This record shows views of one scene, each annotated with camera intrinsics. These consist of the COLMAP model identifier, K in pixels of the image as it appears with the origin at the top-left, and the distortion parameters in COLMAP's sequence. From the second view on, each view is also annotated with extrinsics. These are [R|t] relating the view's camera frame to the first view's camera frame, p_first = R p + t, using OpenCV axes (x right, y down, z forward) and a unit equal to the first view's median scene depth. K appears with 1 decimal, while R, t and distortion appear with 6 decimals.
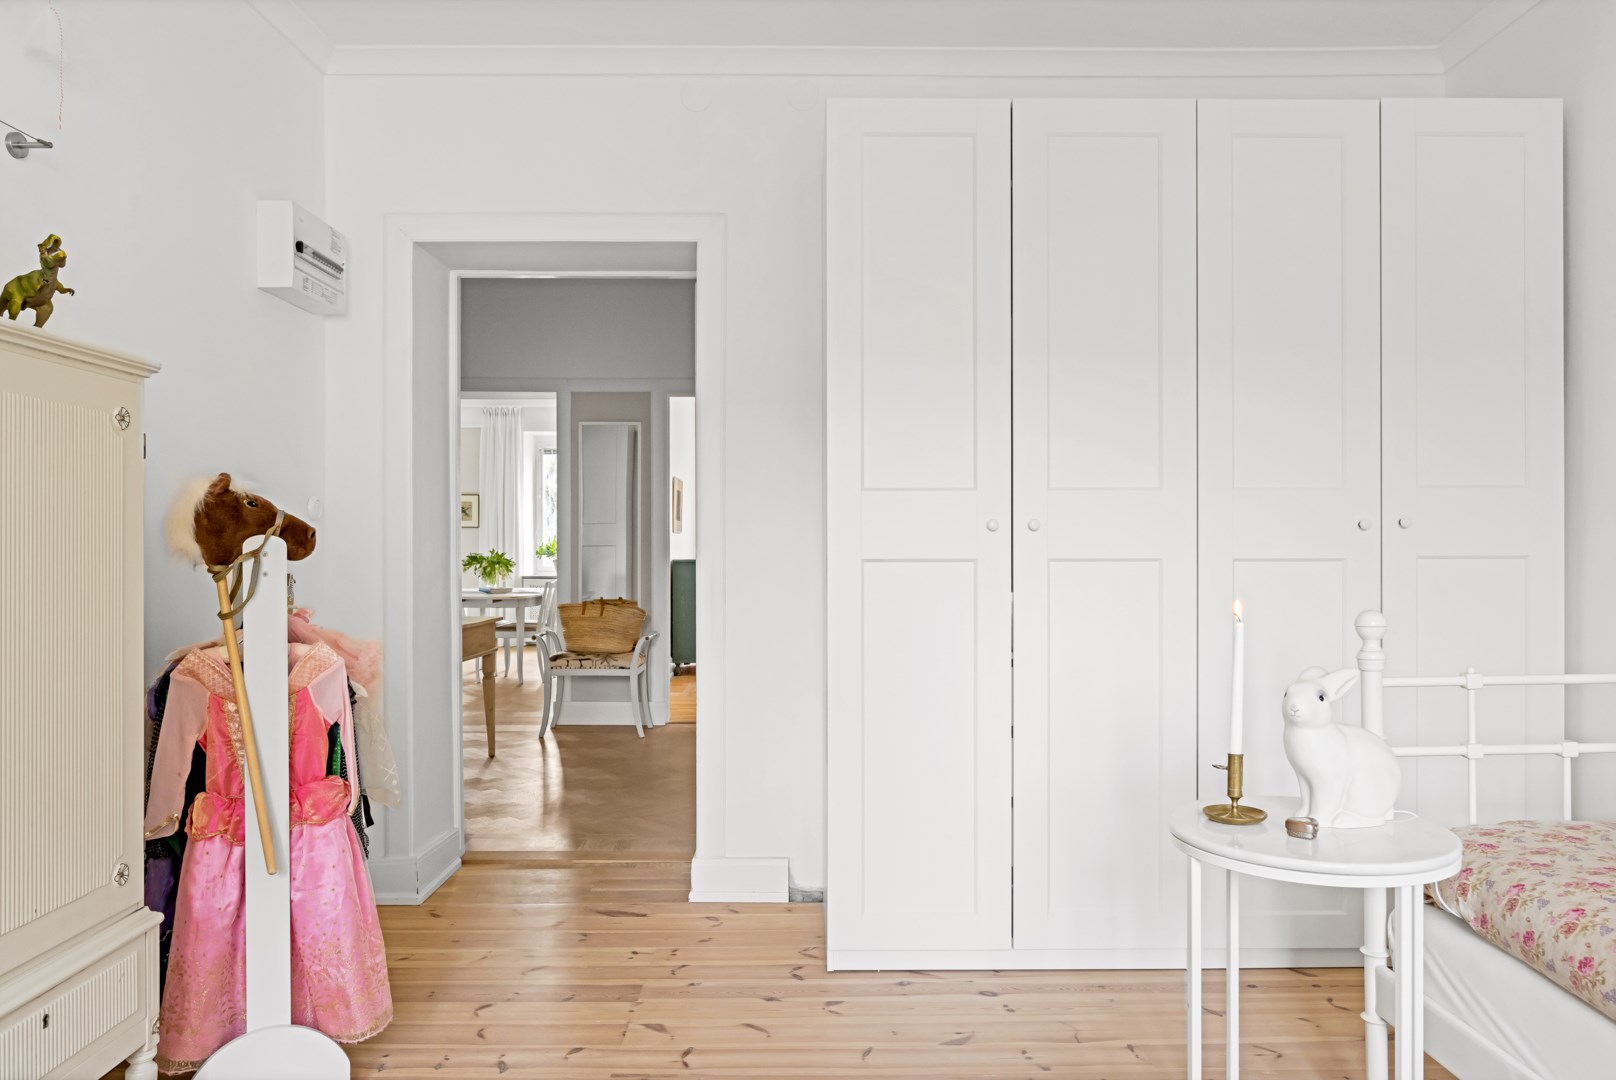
lens RADIAL K [[1106.5, 0, 808.7], [0, 1106.5, 543.5], [0, 0, 1]] dist [0.000800, 0.000123]
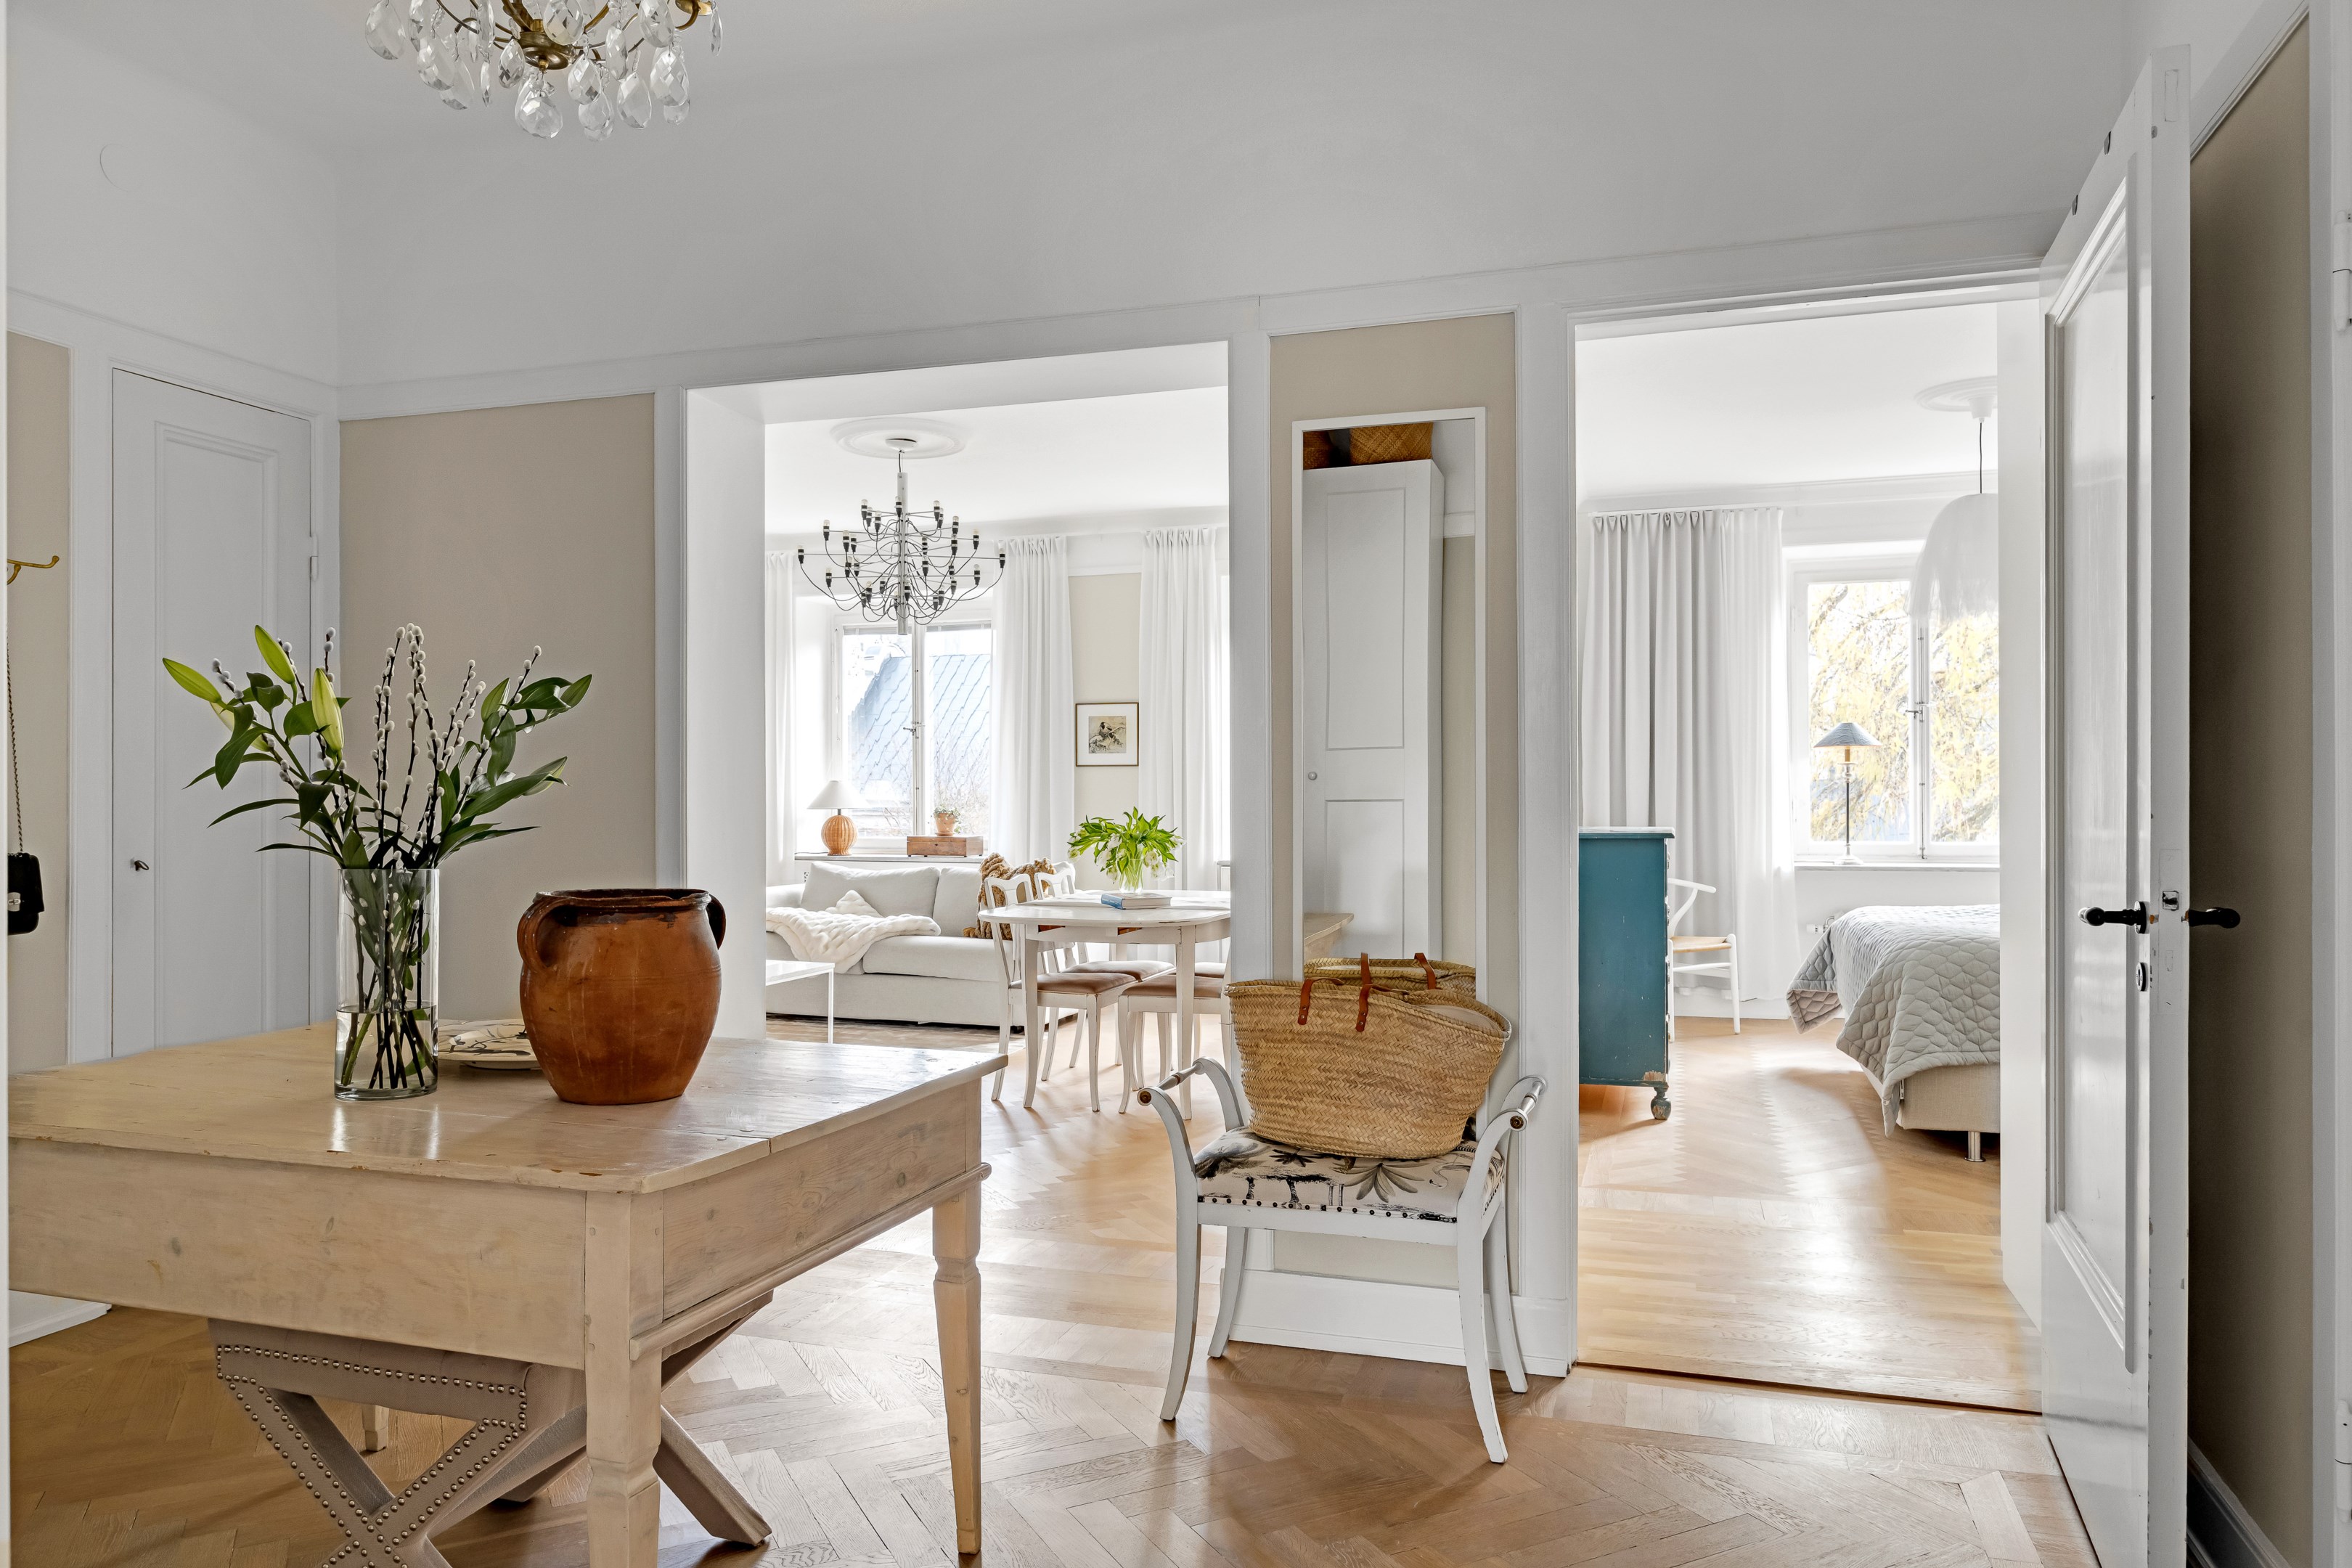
lens RADIAL K [[1544.7, 0, 1181.9], [0, 1544.7, 777.3], [0, 0, 1]] dist [-0.011254, -0.003286]
pose [[0.951798, -0.005011, -0.306685, -0.098001], [0.000865, 0.999906, -0.013653, 0.001196], [0.306725, 0.012730, 0.951713, 0.548902]]
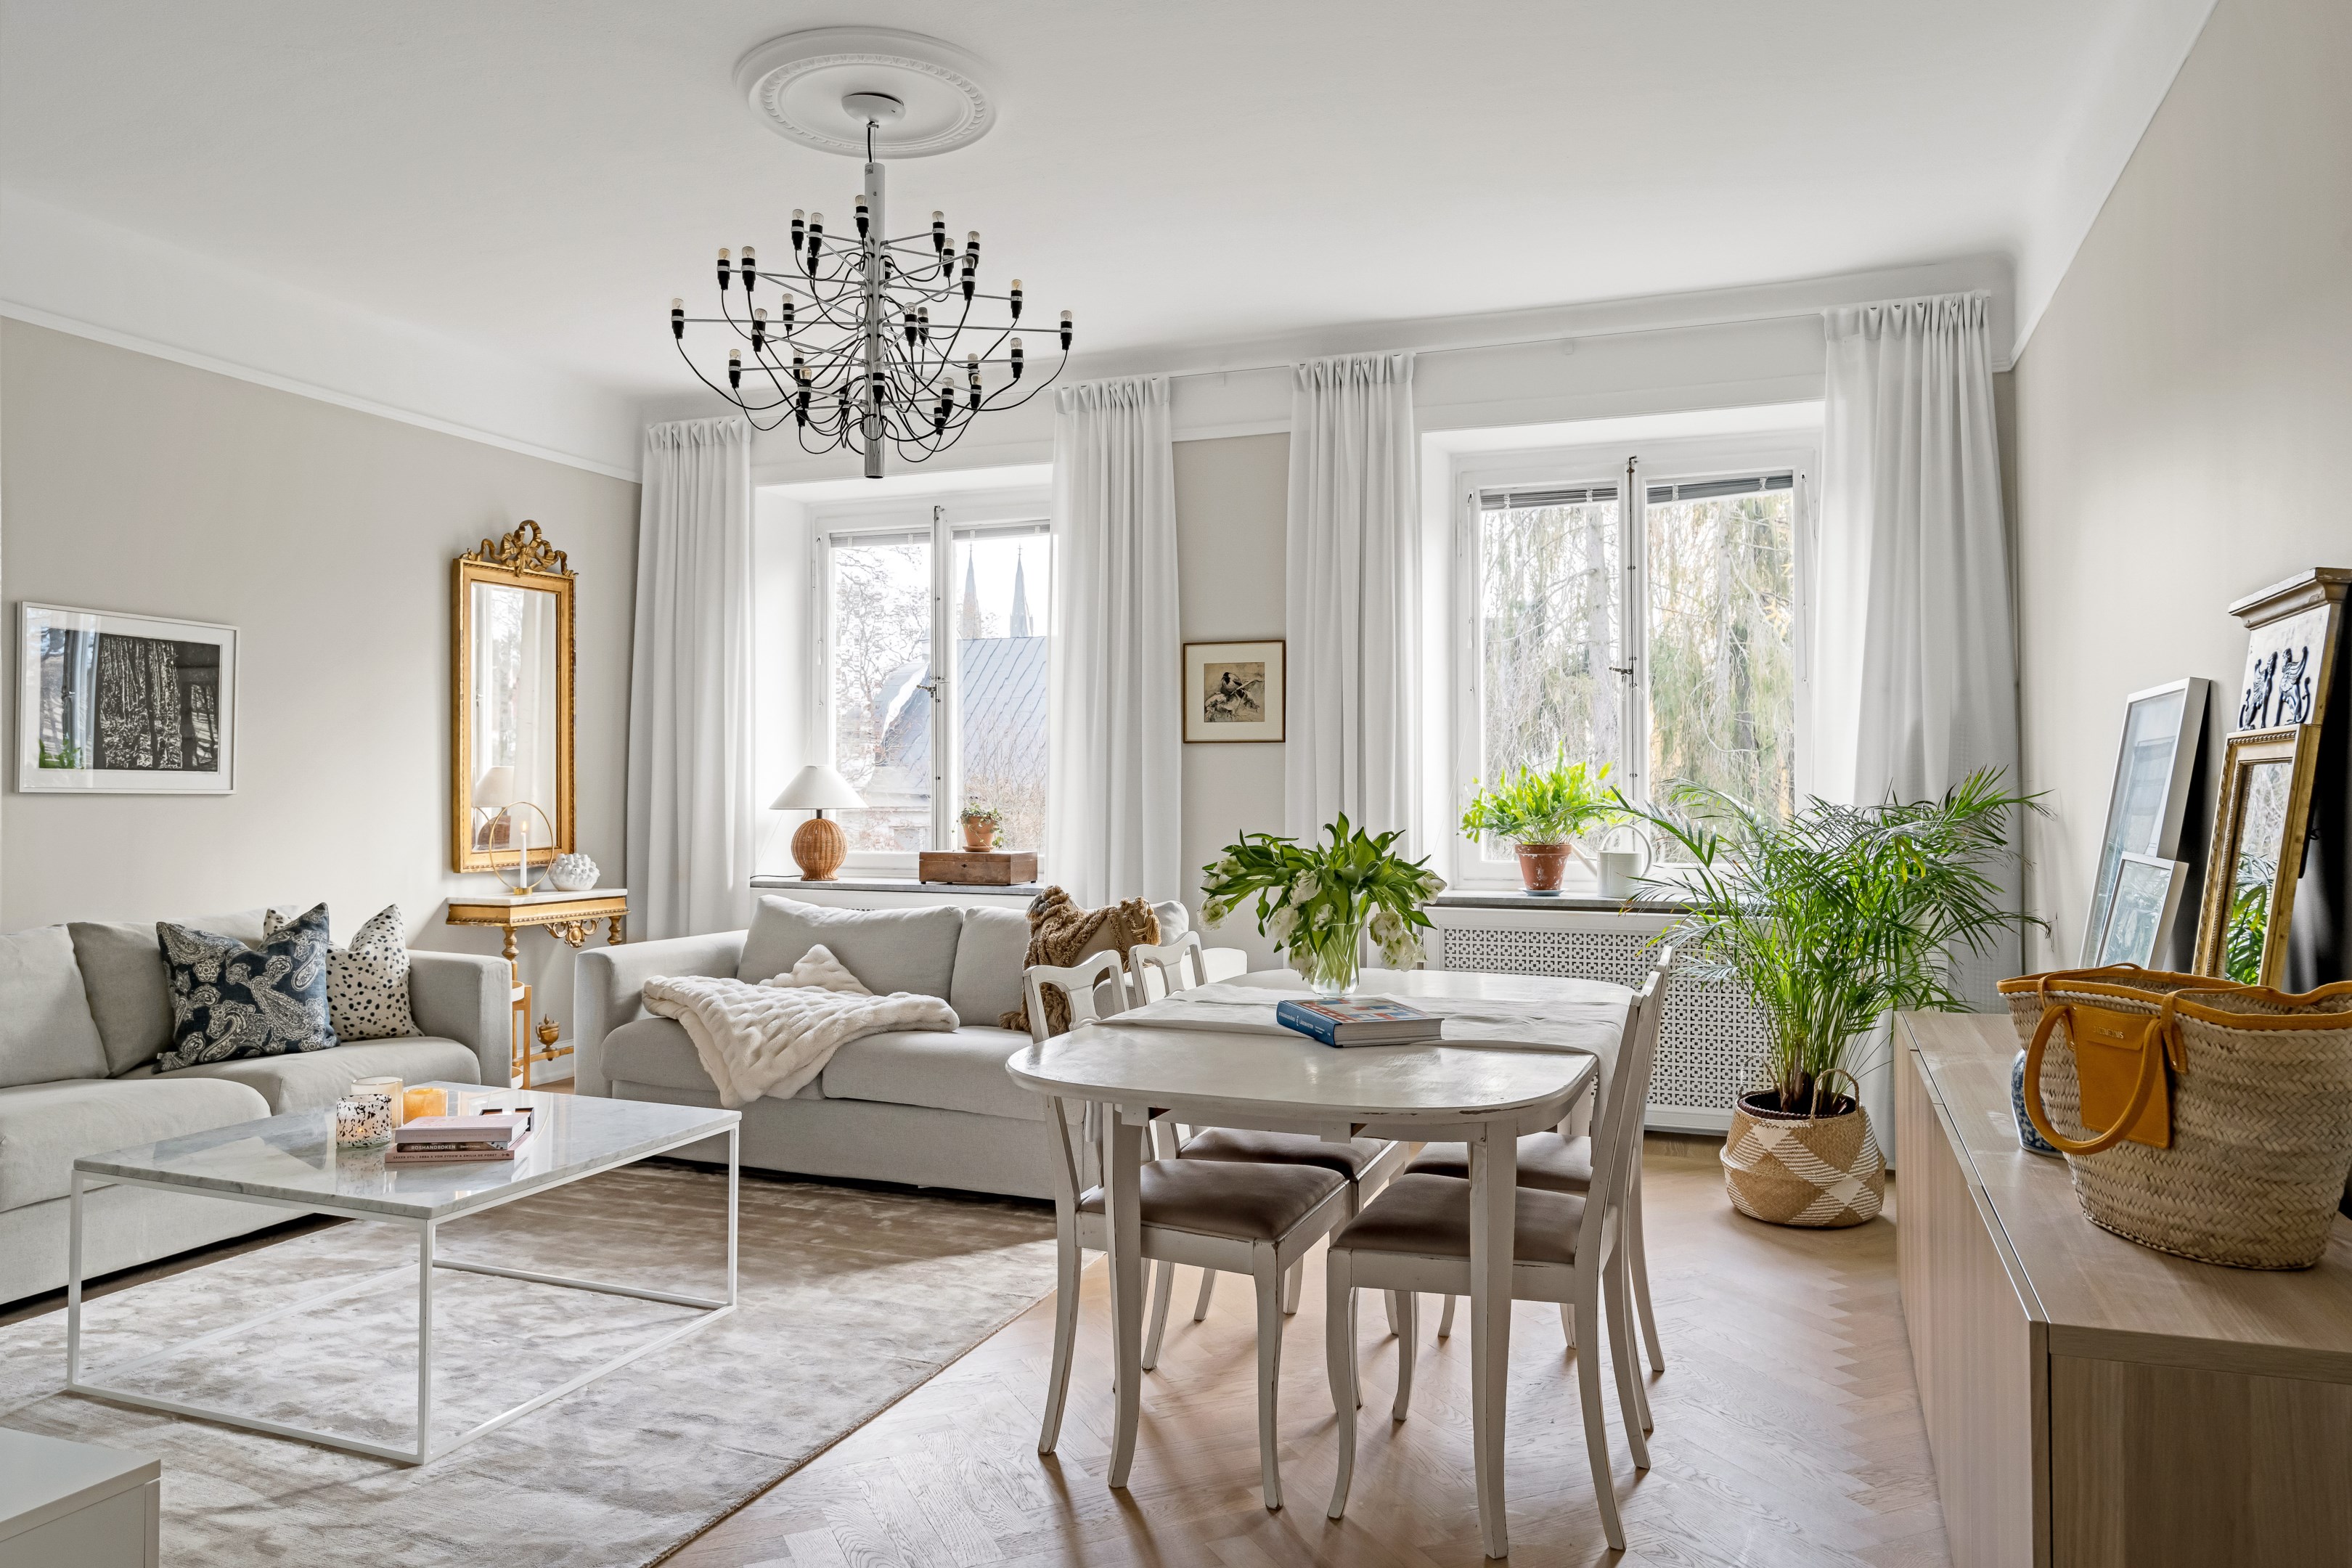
lens RADIAL K [[1589.2, 0, 1181.5], [0, 1589.2, 788.7], [0, 0, 1]] dist [-0.010780, -0.000861]
pose [[0.936802, 0.001481, -0.349857, -0.282034], [-0.002890, 0.999990, -0.003505, 0.001177], [0.349849, 0.004295, 0.936796, 0.956535]]
